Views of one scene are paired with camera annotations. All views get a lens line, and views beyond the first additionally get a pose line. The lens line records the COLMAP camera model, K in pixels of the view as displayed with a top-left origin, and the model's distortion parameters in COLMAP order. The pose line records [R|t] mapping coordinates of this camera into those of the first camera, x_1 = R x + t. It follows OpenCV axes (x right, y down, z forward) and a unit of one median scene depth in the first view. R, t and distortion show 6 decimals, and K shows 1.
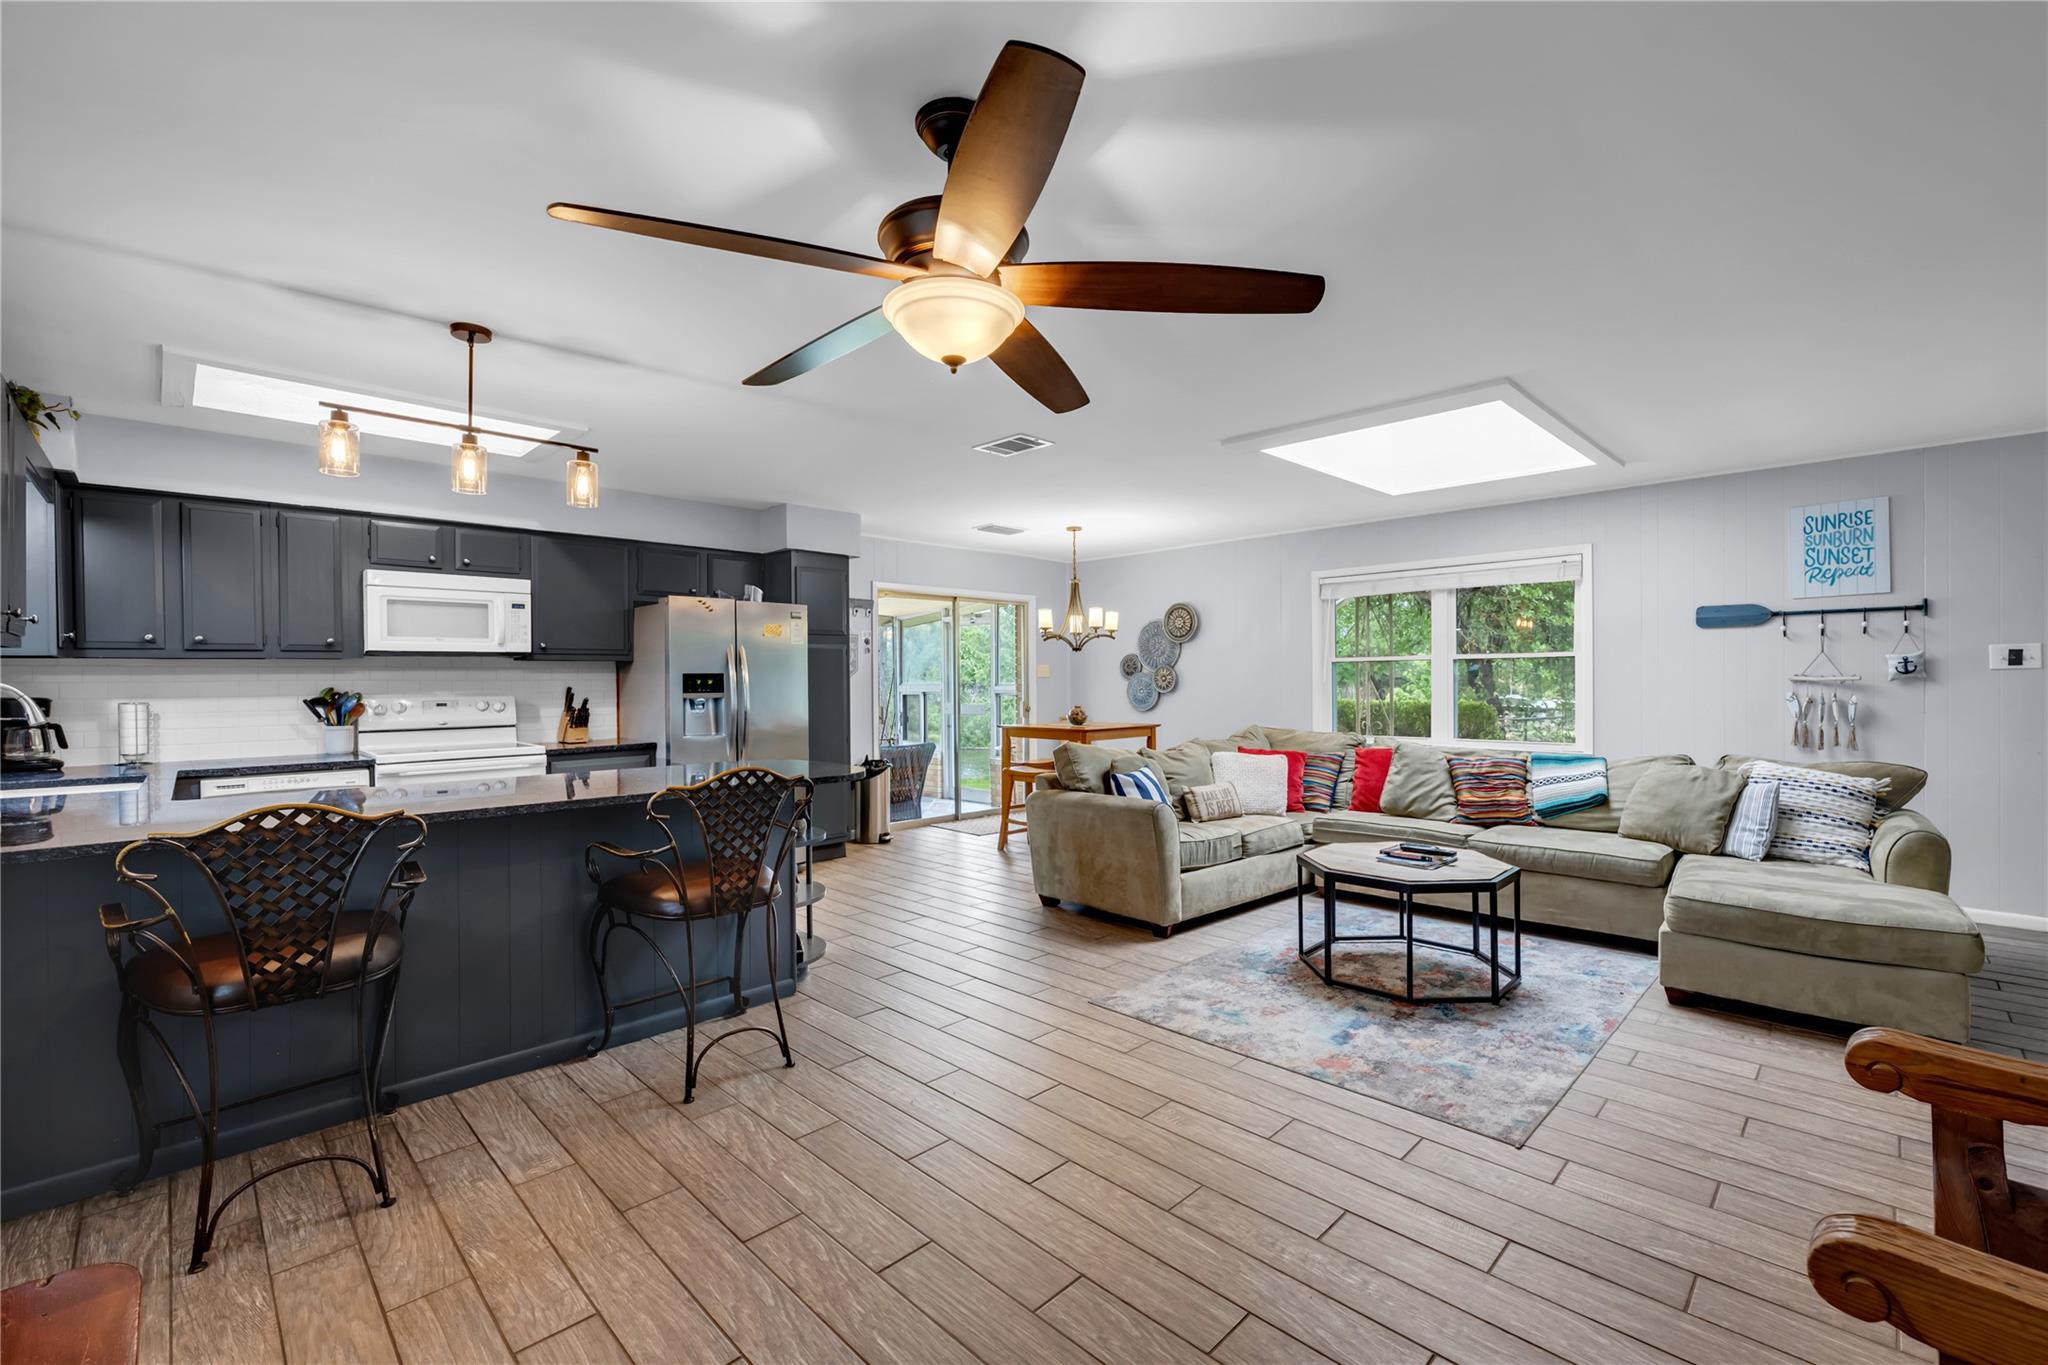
lens RADIAL K [[863.7, 0, 1017.7], [0, 863.7, 679.3], [0, 0, 1]] dist [-0.004667, 0.000661]
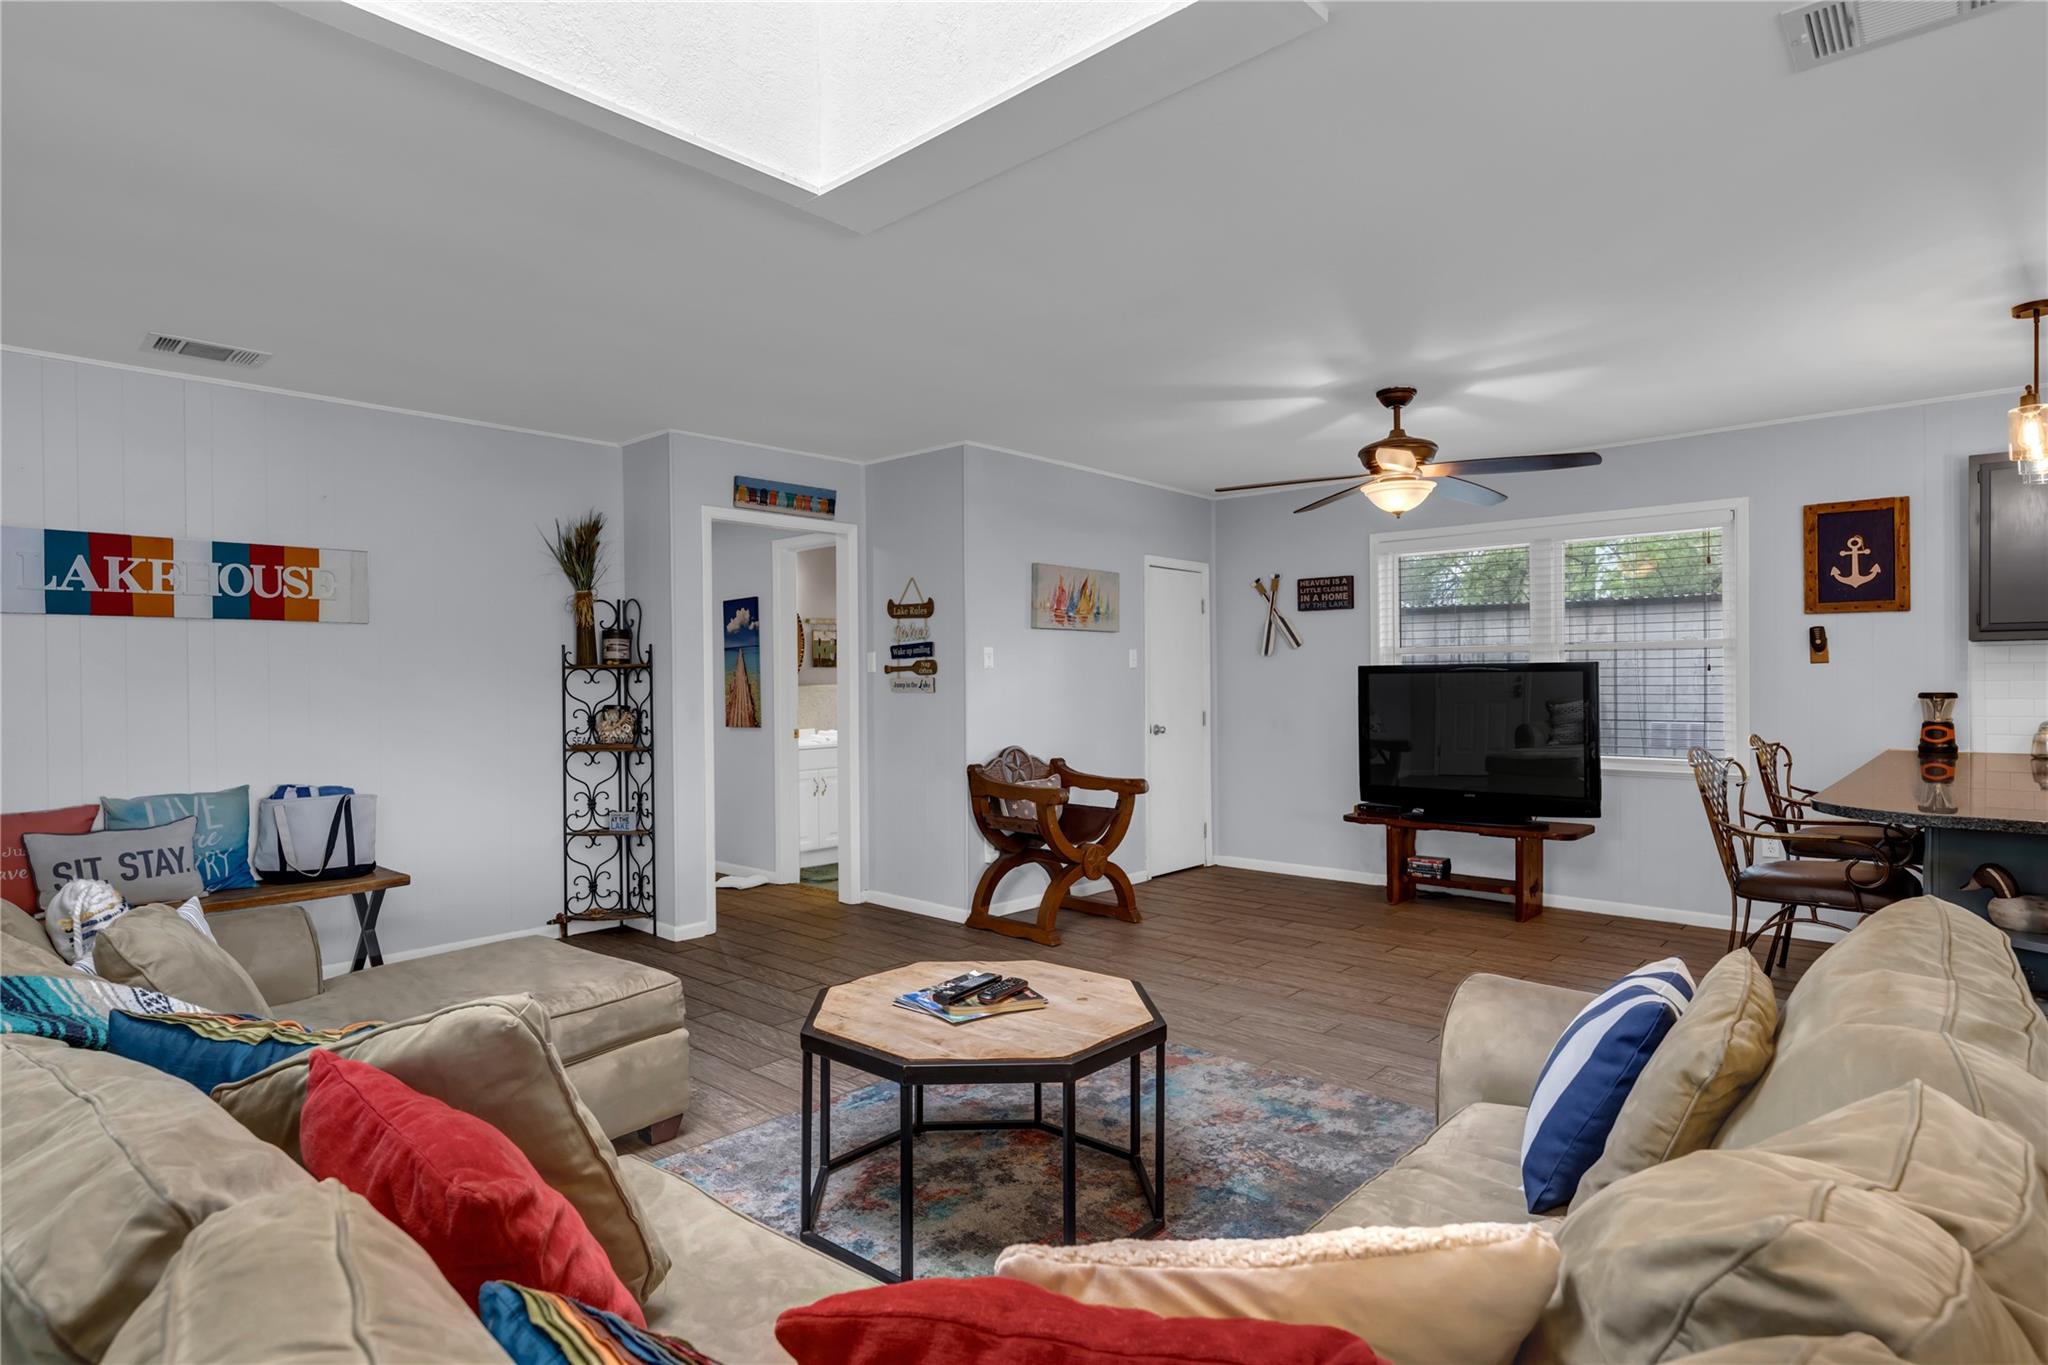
lens RADIAL K [[1070.2, 0, 1020.5], [0, 1070.2, 689.7], [0, 0, 1]] dist [-0.001253, 0.001996]
pose [[-0.998509, 0.015401, -0.052376, 0.374444], [0.014818, 0.999824, 0.011491, -0.000108], [0.052543, 0.010698, -0.998561, 1.382797]]
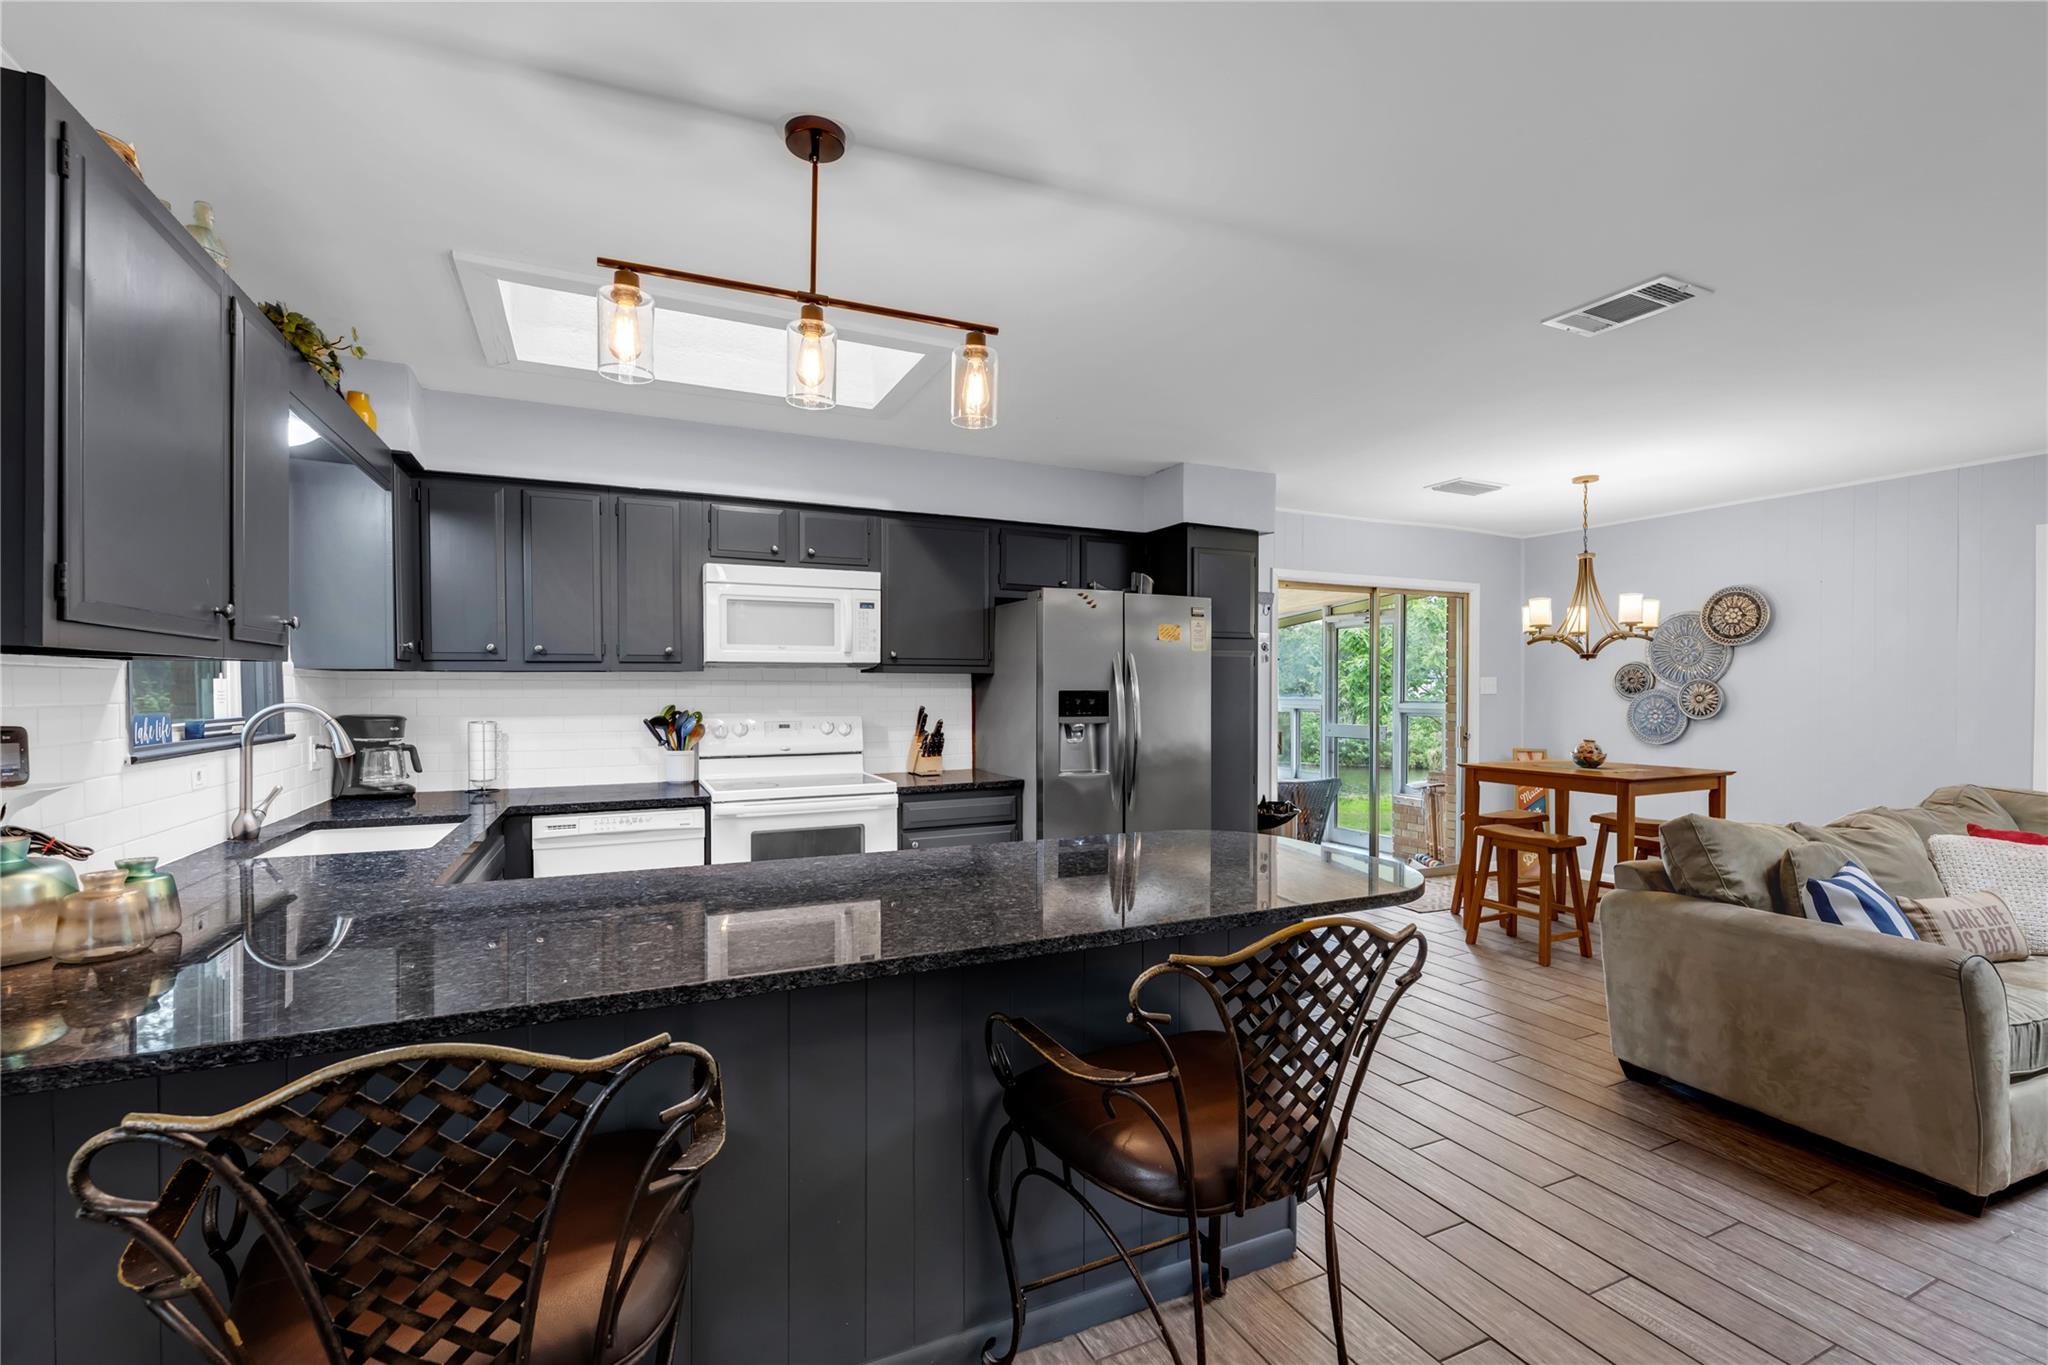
lens RADIAL K [[892.1, 0, 1021.6], [0, 892.1, 686.5], [0, 0, 1]] dist [-0.002619, -0.000106]
pose [[0.942469, 0.007727, -0.334205, -0.179017], [-0.007926, 0.999968, 0.000770, -0.012094], [0.334201, 0.001923, 0.942500, 0.287335]]
